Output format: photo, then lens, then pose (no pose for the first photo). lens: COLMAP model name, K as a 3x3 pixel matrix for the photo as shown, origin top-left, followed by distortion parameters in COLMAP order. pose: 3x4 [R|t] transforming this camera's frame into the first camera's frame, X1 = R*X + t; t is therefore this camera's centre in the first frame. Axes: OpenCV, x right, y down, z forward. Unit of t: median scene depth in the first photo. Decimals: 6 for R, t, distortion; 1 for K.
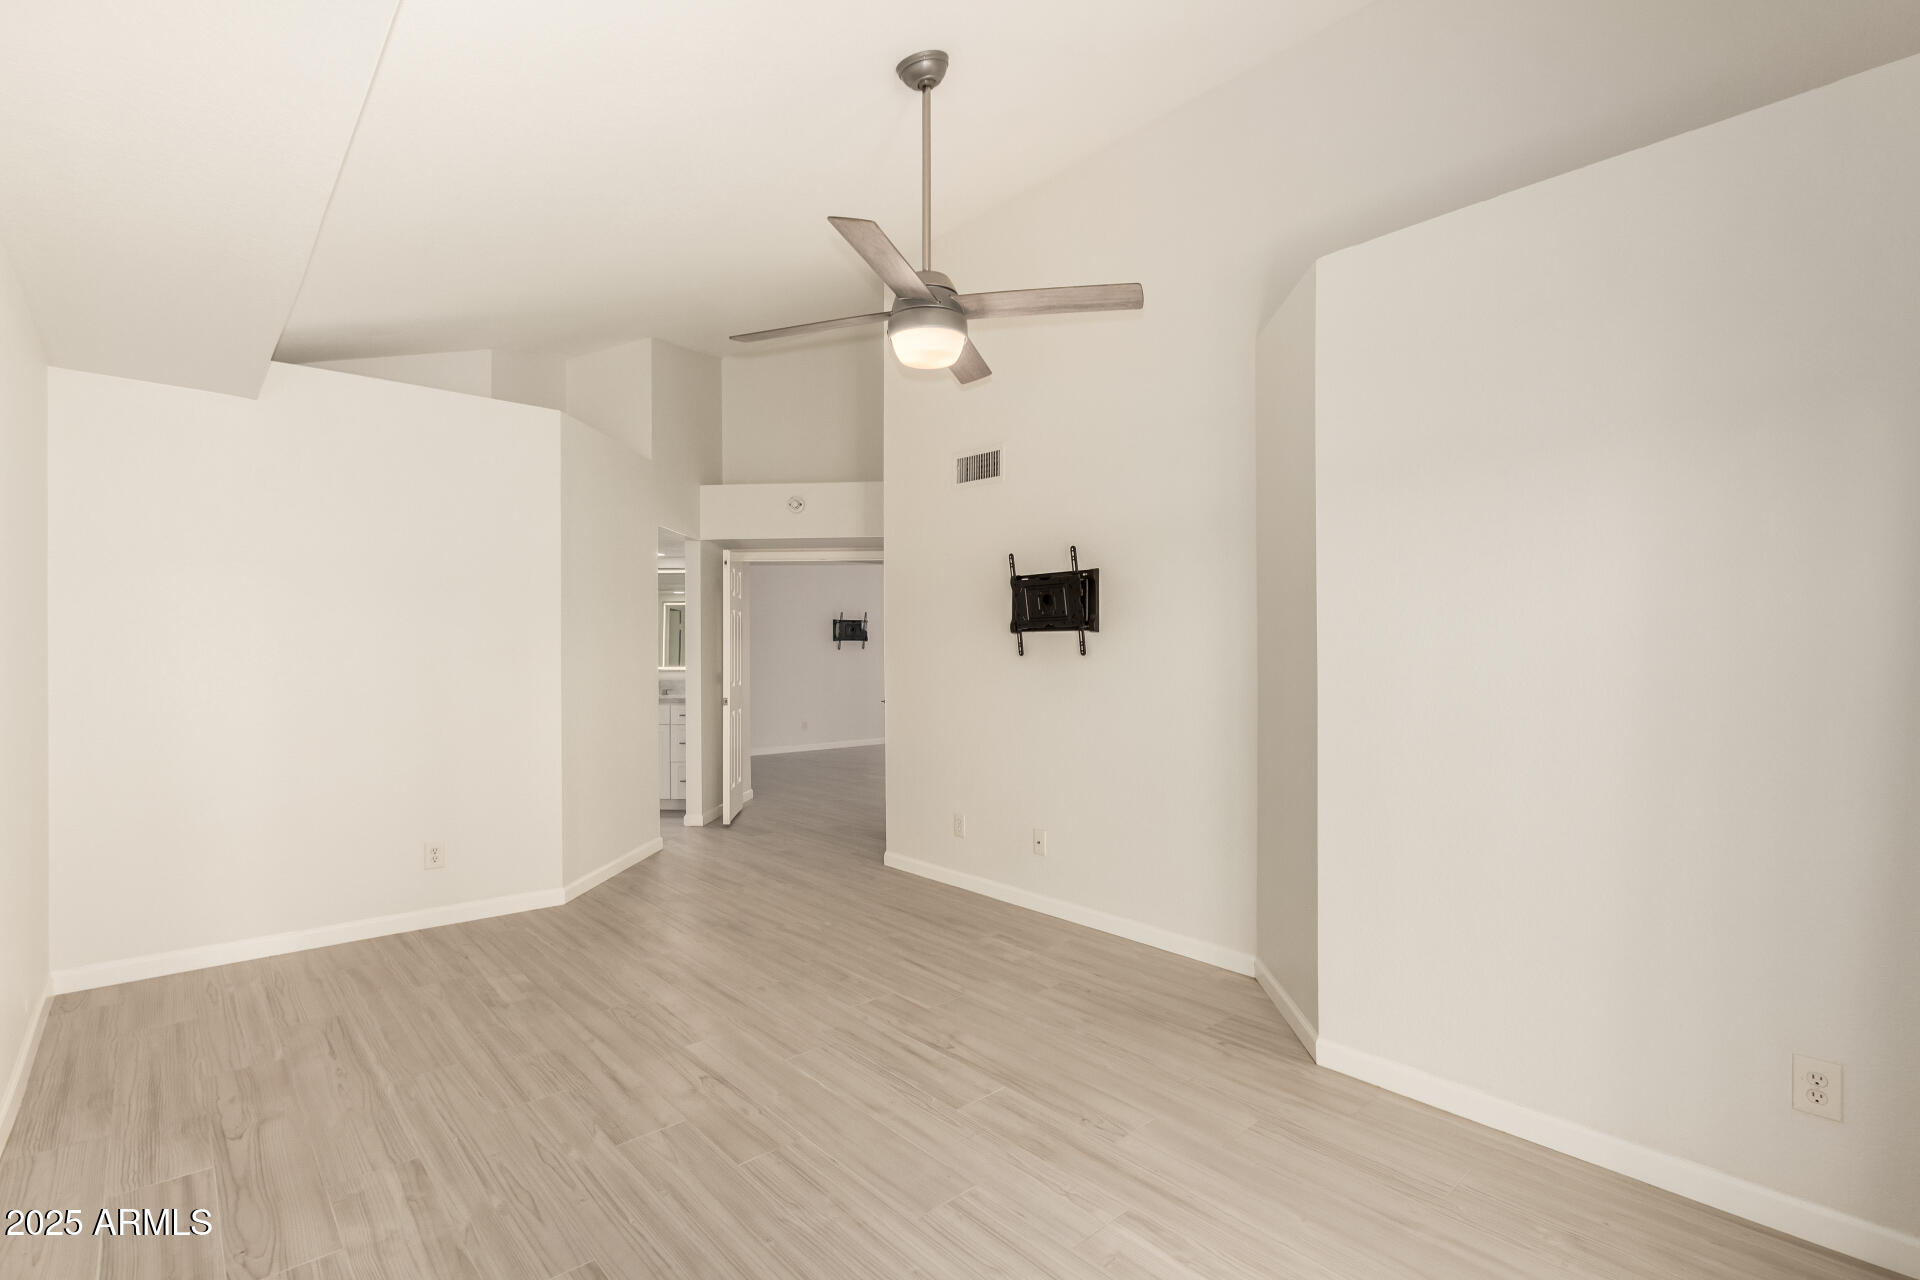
lens RADIAL K [[875.3, 0, 968.7], [0, 875.3, 644.8], [0, 0, 1]] dist [0.001231, -0.002648]
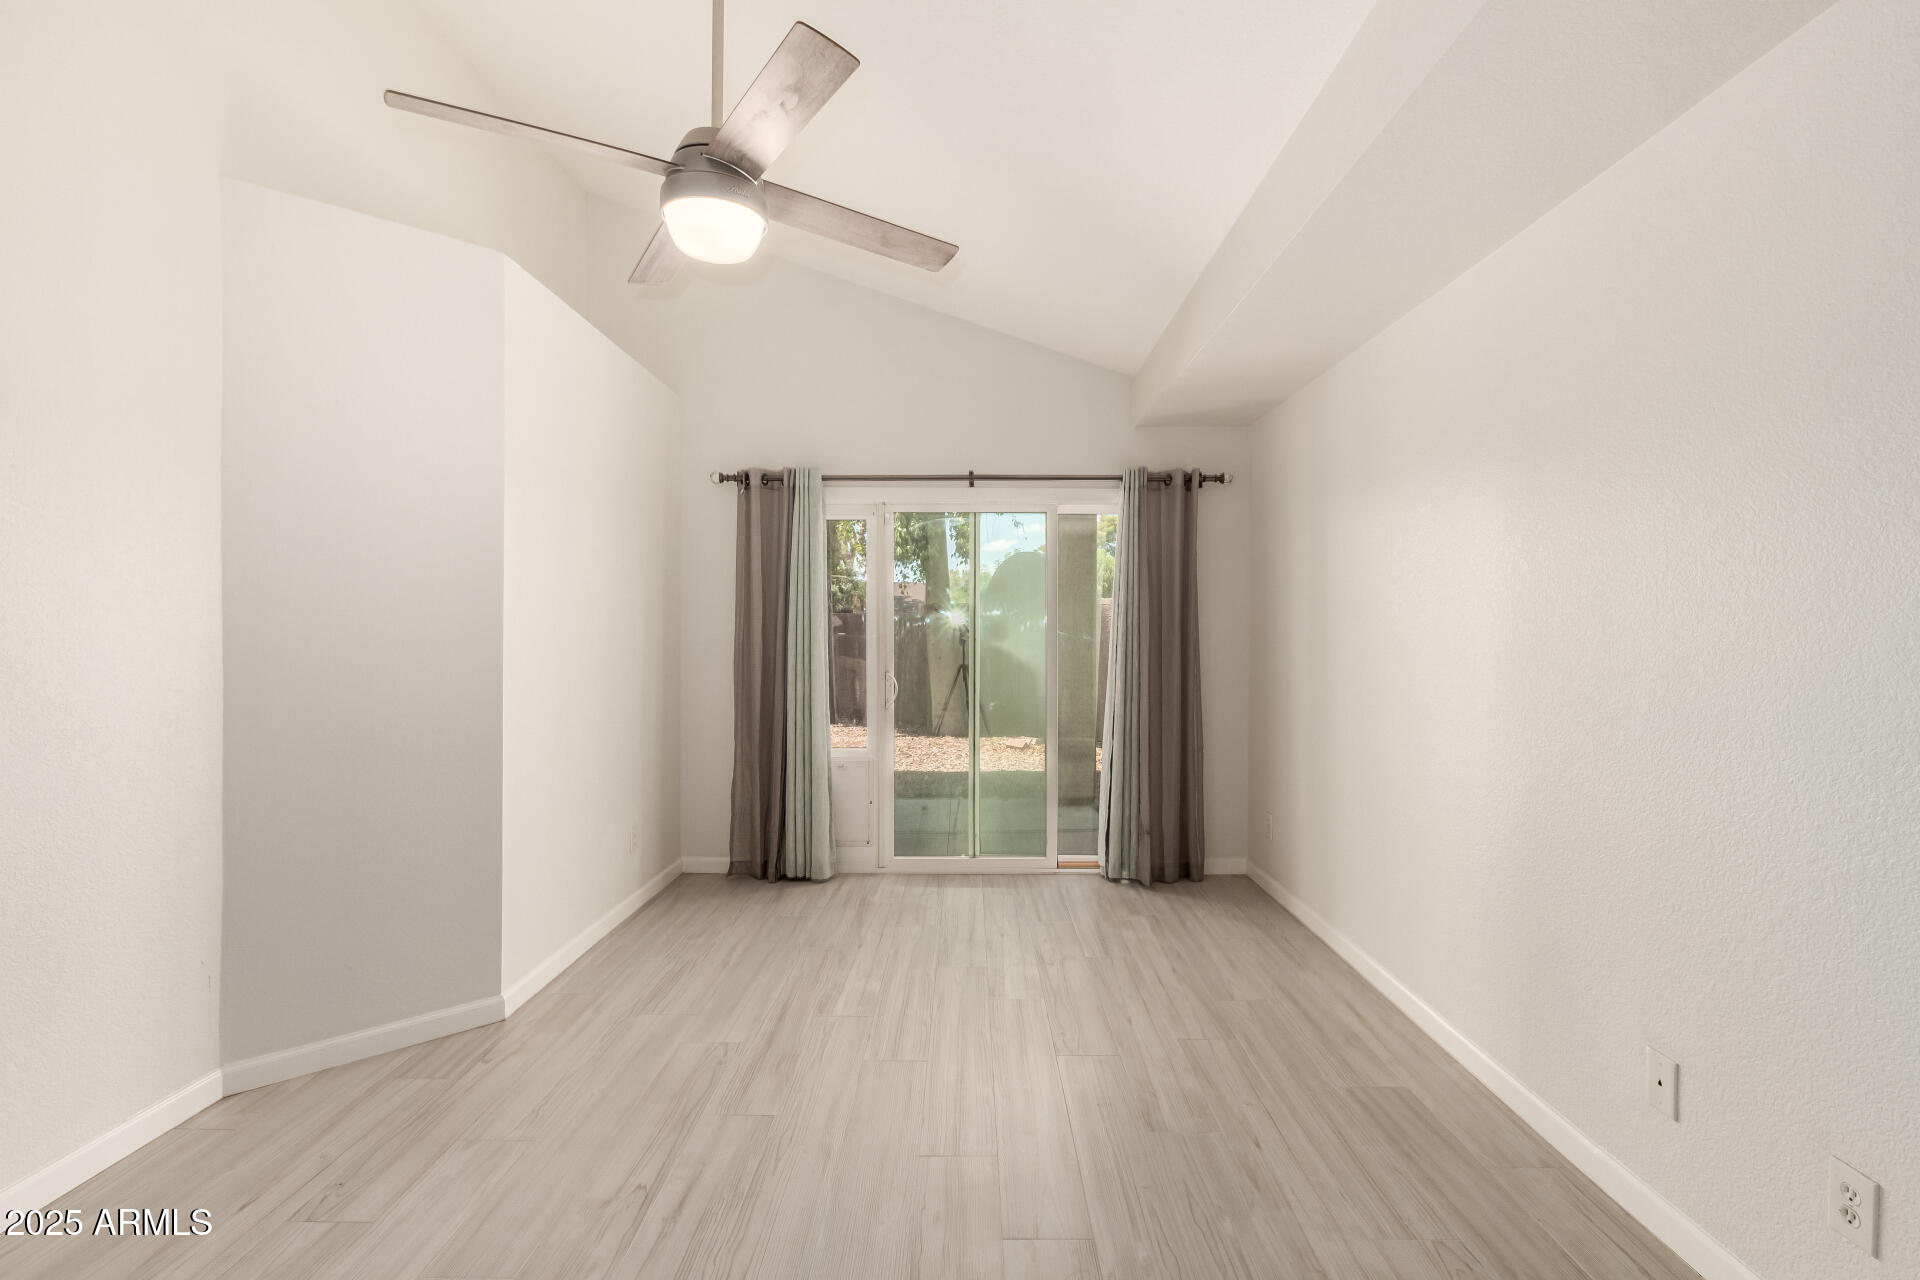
lens RADIAL K [[875.3, 0, 967.6], [0, 875.3, 638.4], [0, 0, 1]] dist [0.001231, -0.002648]
pose [[-0.739186, -0.009432, 0.673435, -0.718142], [-0.010082, 0.999945, 0.002938, 0.013261], [-0.673426, -0.004618, -0.739241, 1.409071]]
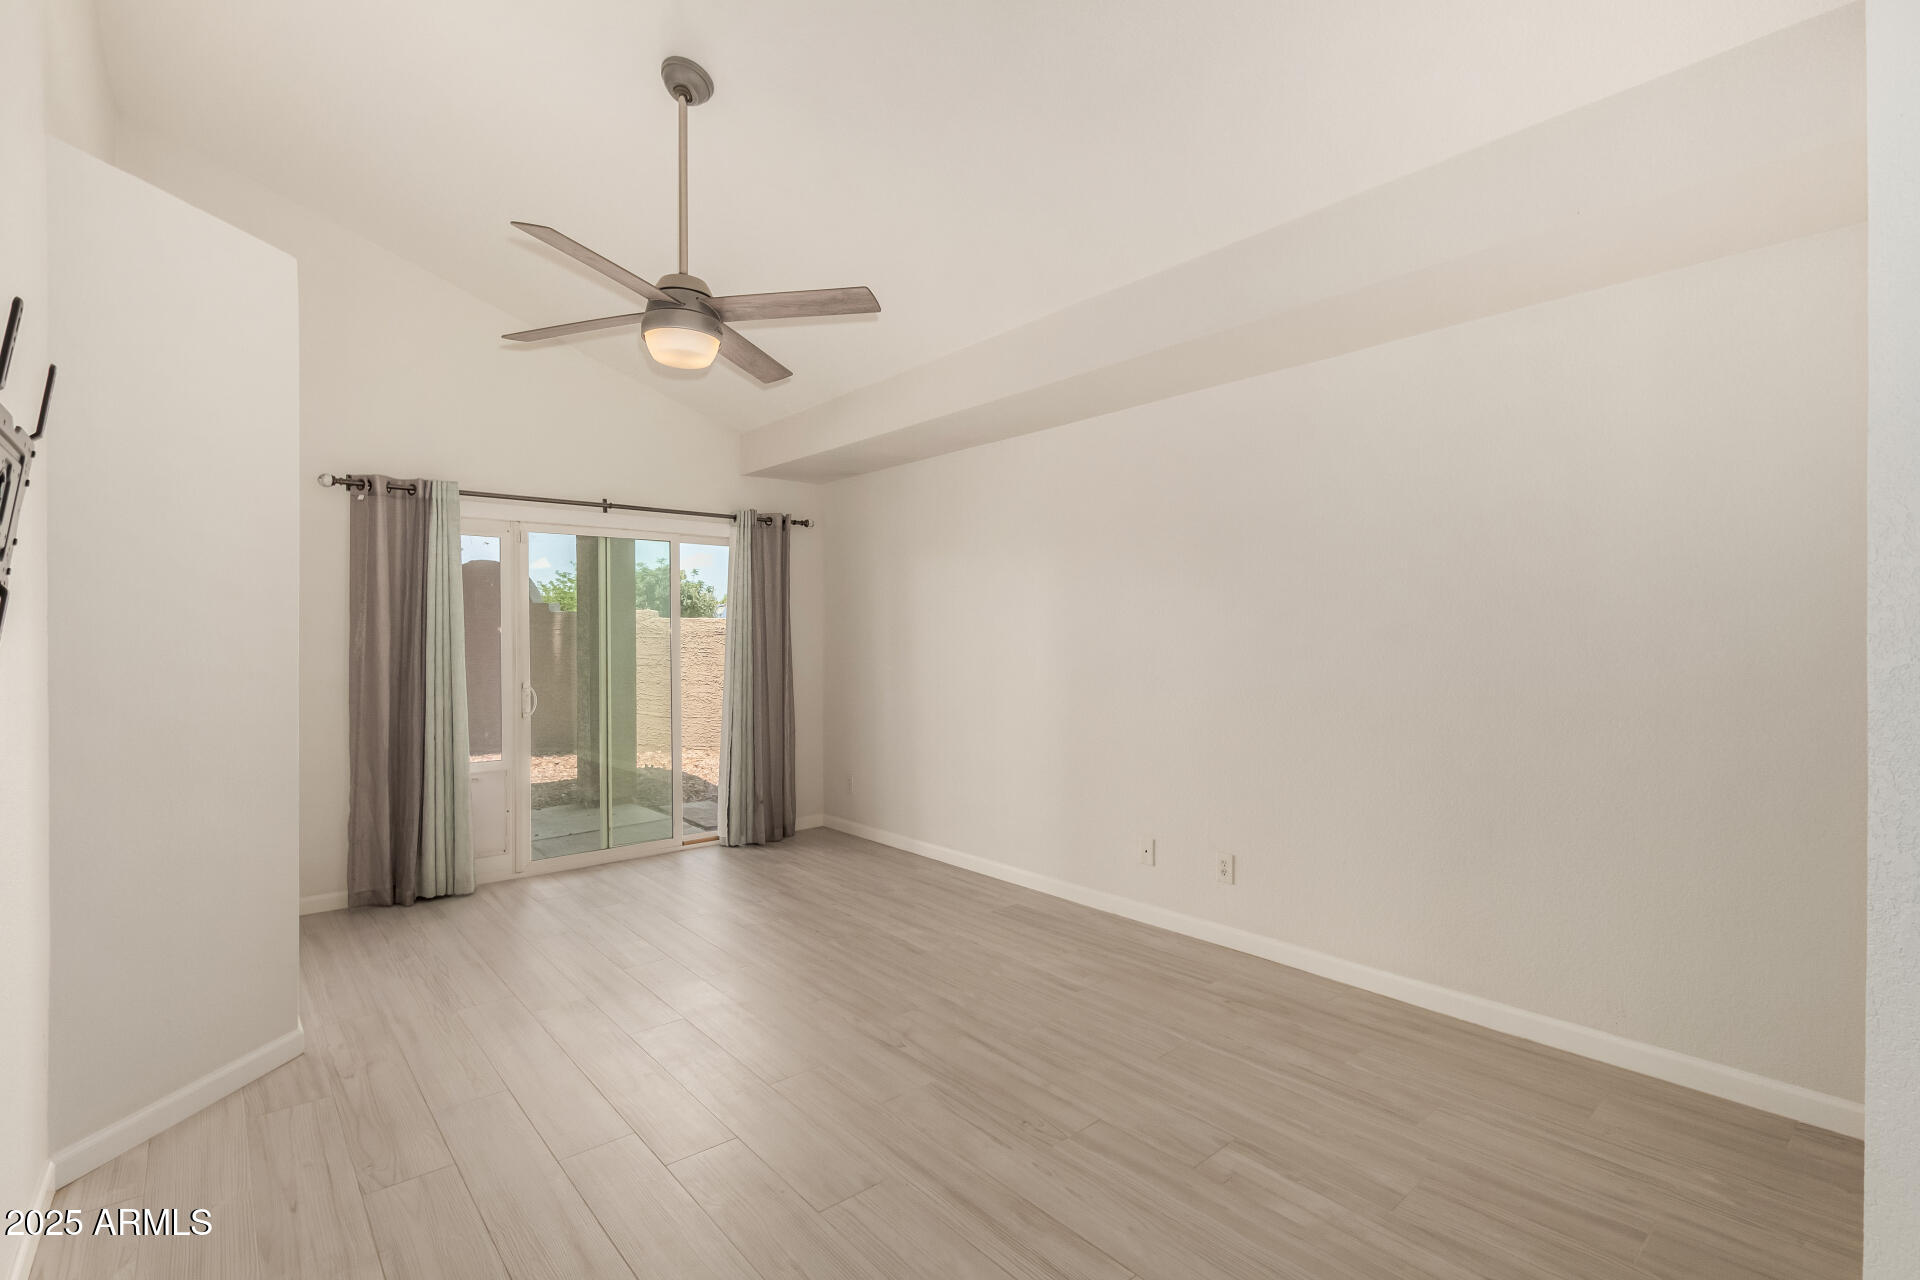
lens RADIAL K [[875.3, 0, 978.4], [0, 875.3, 640.2], [0, 0, 1]] dist [0.001231, -0.002648]
pose [[-0.999866, 0.004550, 0.015754, -0.404479], [0.004492, 0.999983, -0.003696, 0.008187], [-0.015770, -0.003625, -0.999869, 2.007433]]
